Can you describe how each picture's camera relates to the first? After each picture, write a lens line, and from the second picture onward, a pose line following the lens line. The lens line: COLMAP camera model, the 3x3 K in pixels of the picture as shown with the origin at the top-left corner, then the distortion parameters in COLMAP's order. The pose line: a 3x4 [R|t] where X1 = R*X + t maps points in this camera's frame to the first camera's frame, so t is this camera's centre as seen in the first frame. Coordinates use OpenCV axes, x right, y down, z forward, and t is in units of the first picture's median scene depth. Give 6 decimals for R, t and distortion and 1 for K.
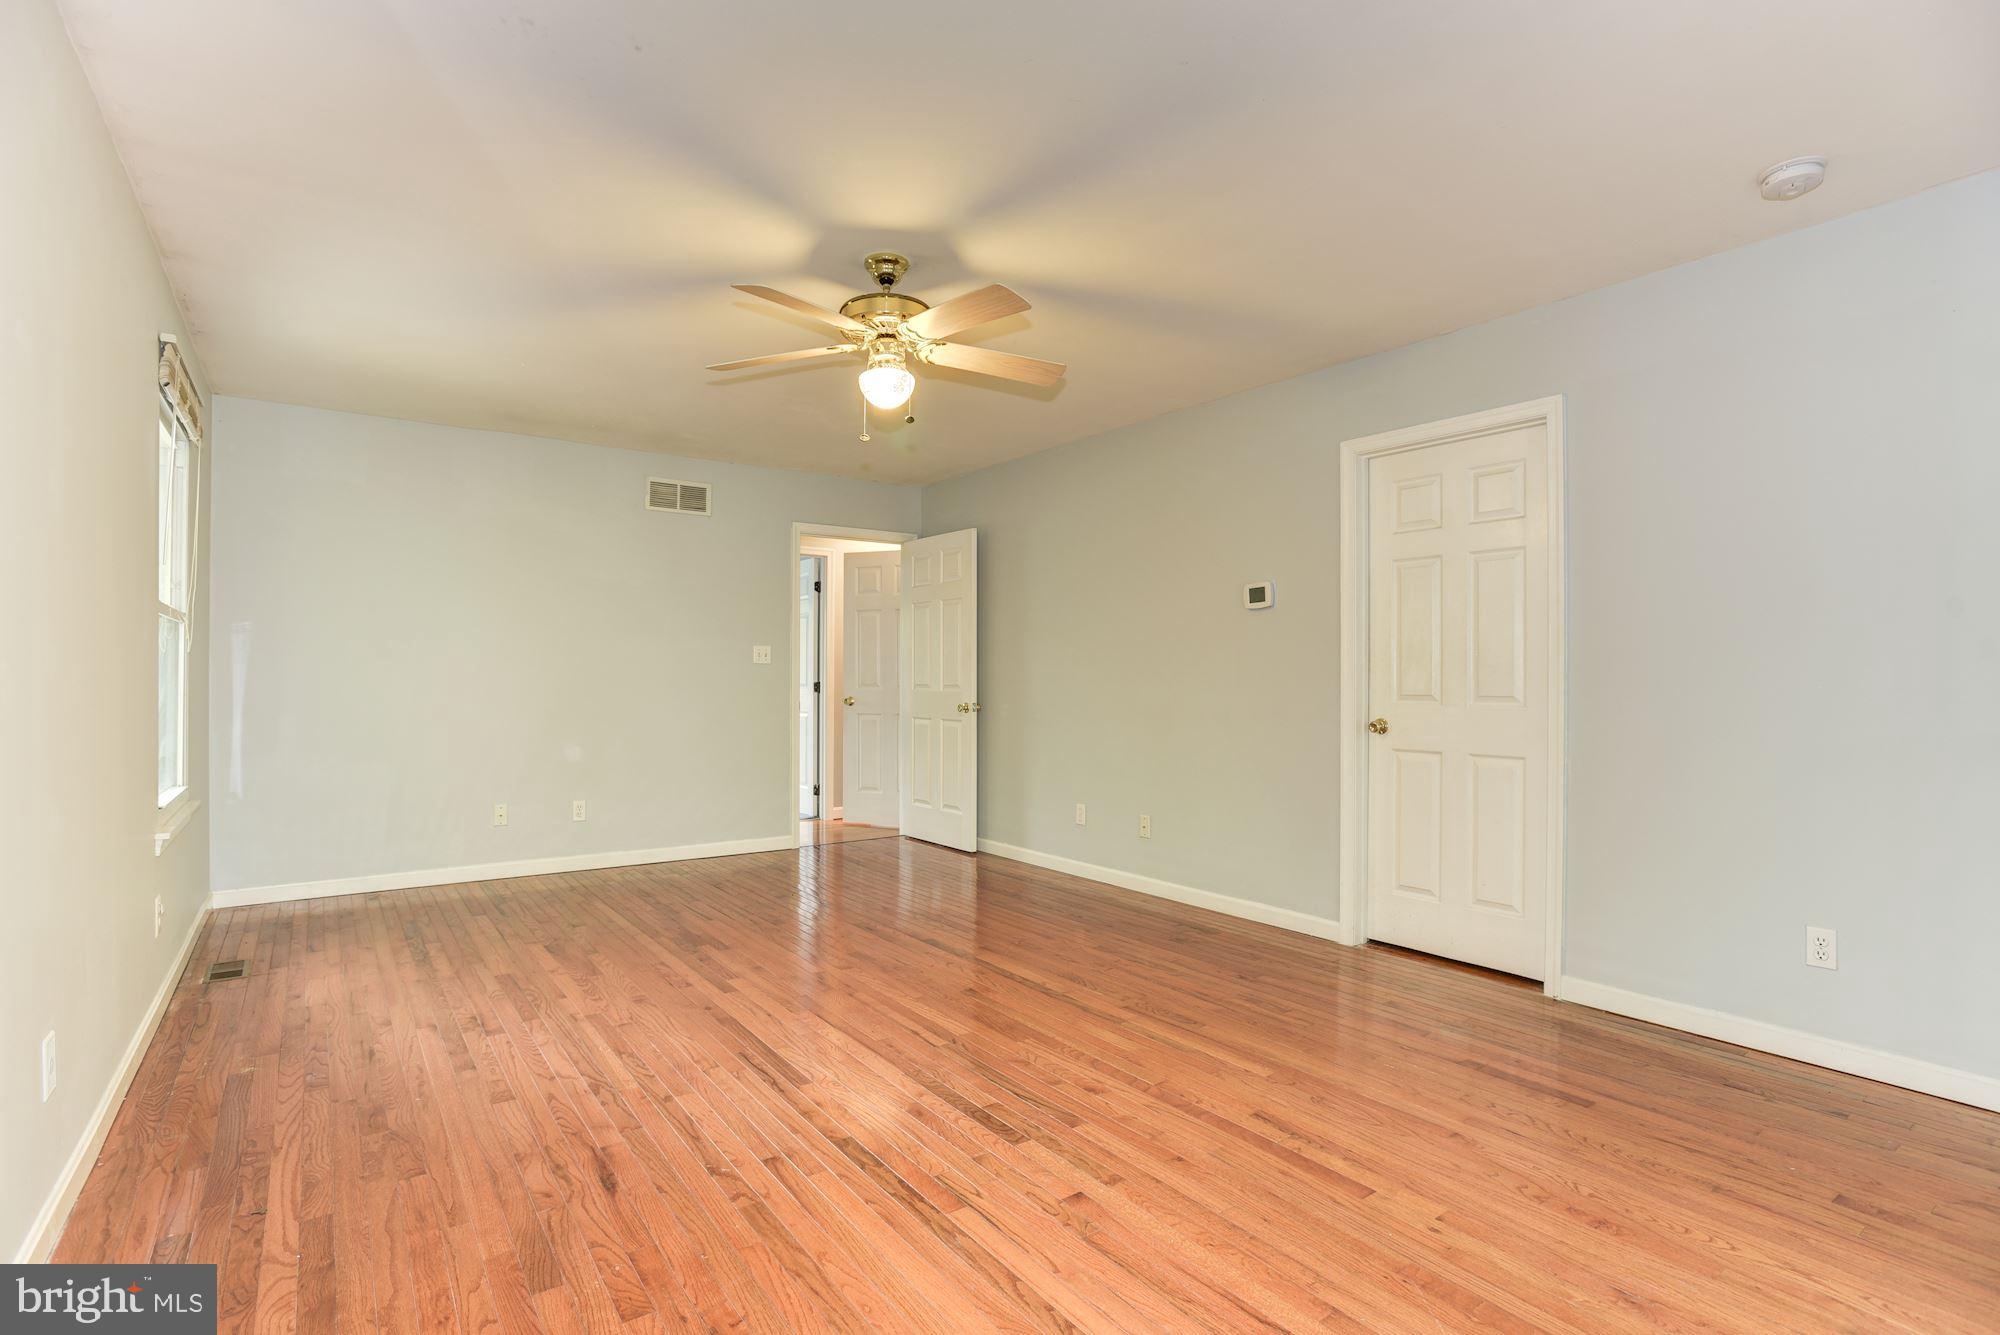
lens RADIAL K [[957.8, 0, 1002.2], [0, 957.8, 674.0], [0, 0, 1]] dist [-0.039863, 0.015617]
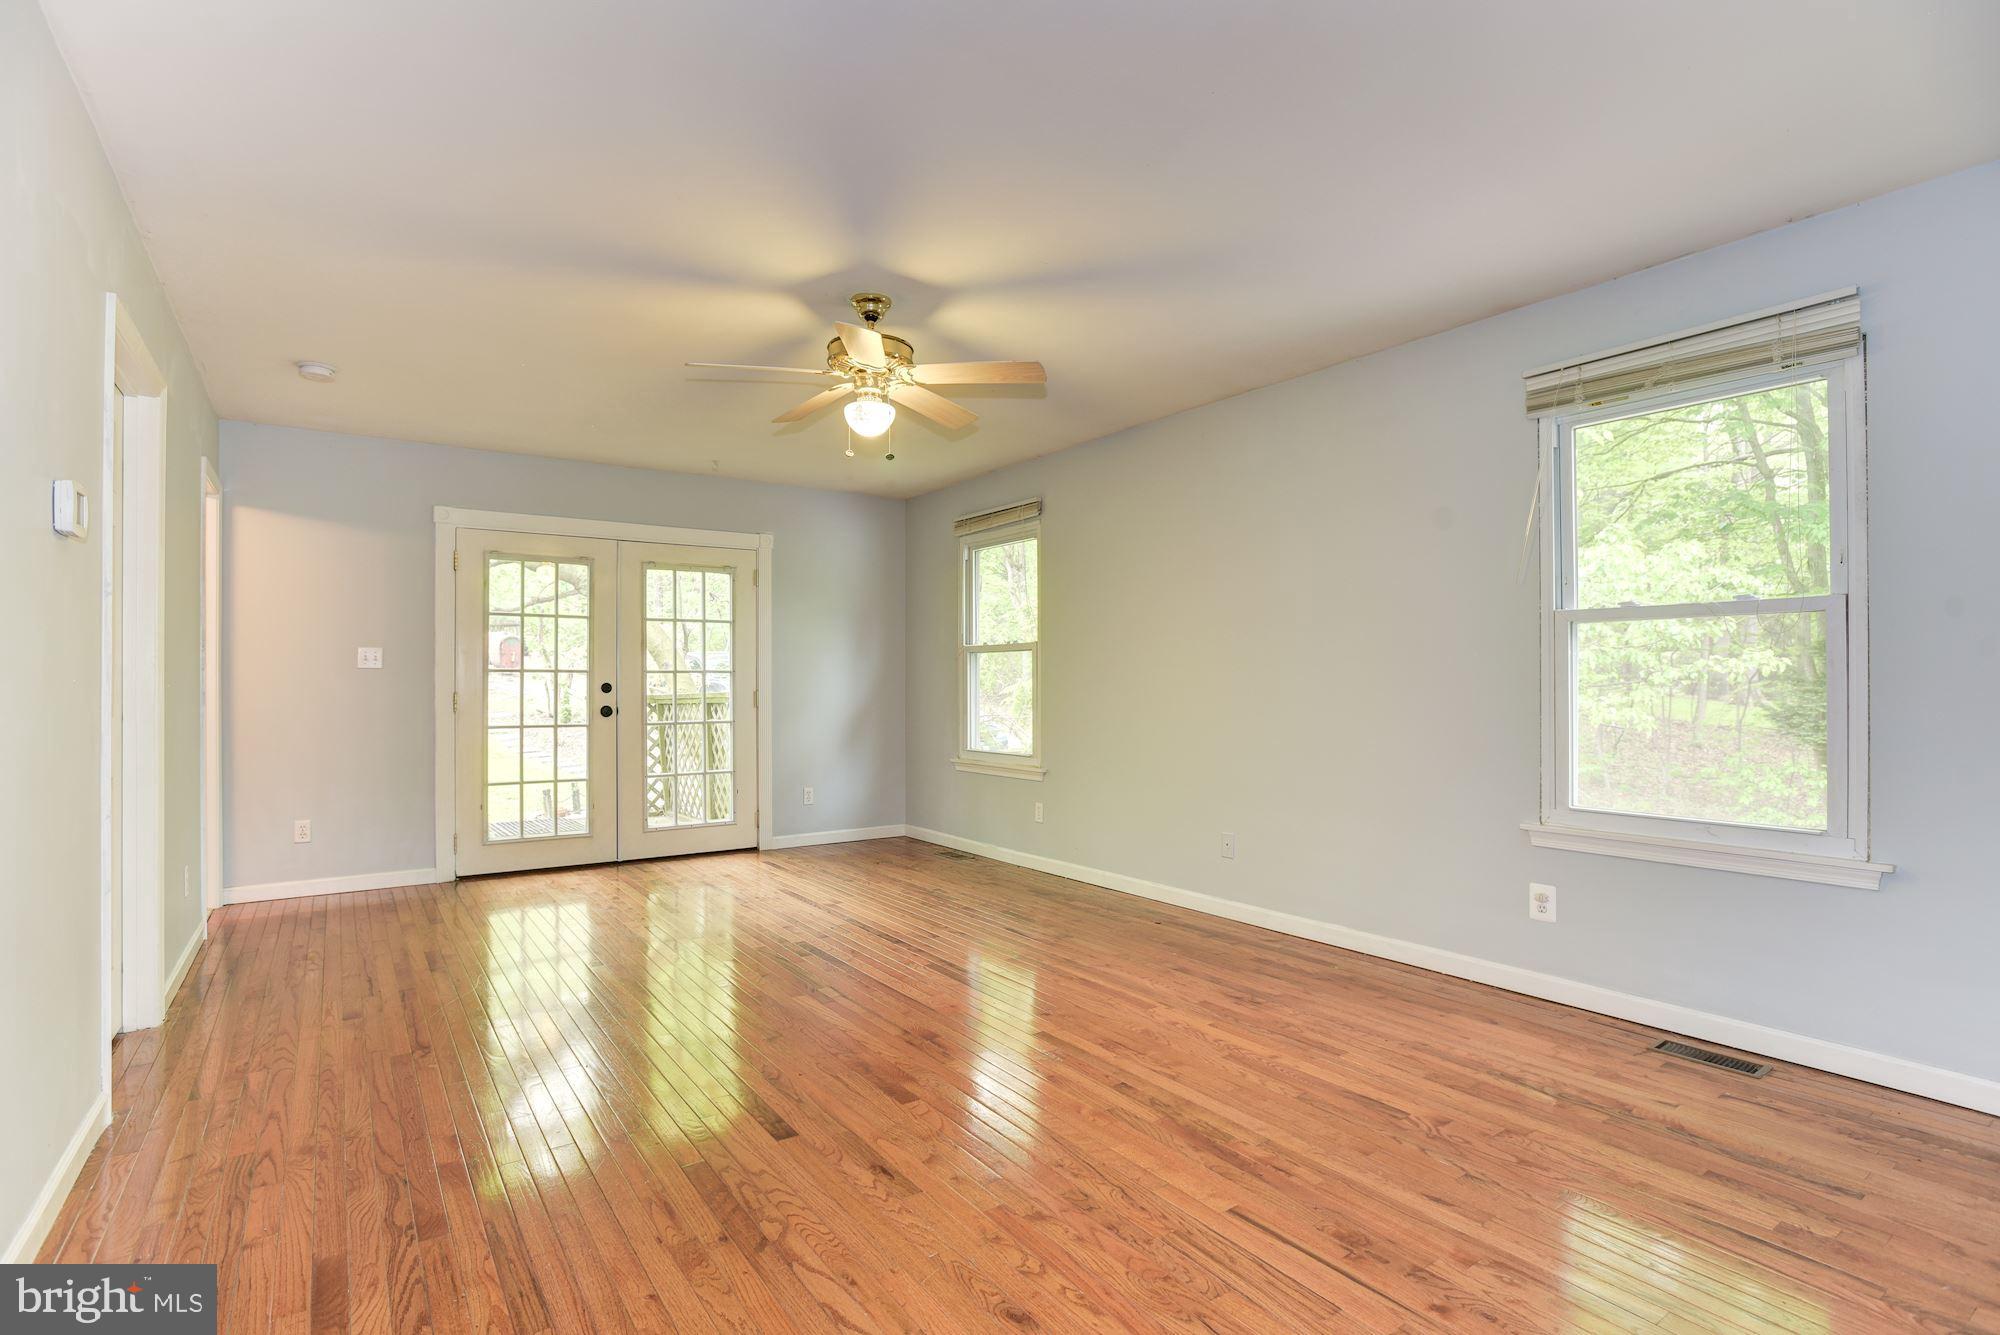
lens RADIAL K [[957.8, 0, 1001.4], [0, 957.8, 672.9], [0, 0, 1]] dist [-0.039863, 0.015617]
pose [[-0.999954, -0.000085, 0.009561, -0.273652], [-0.000221, 0.999897, -0.014324, 0.007254], [-0.009558, -0.014325, -0.999852, 2.022456]]
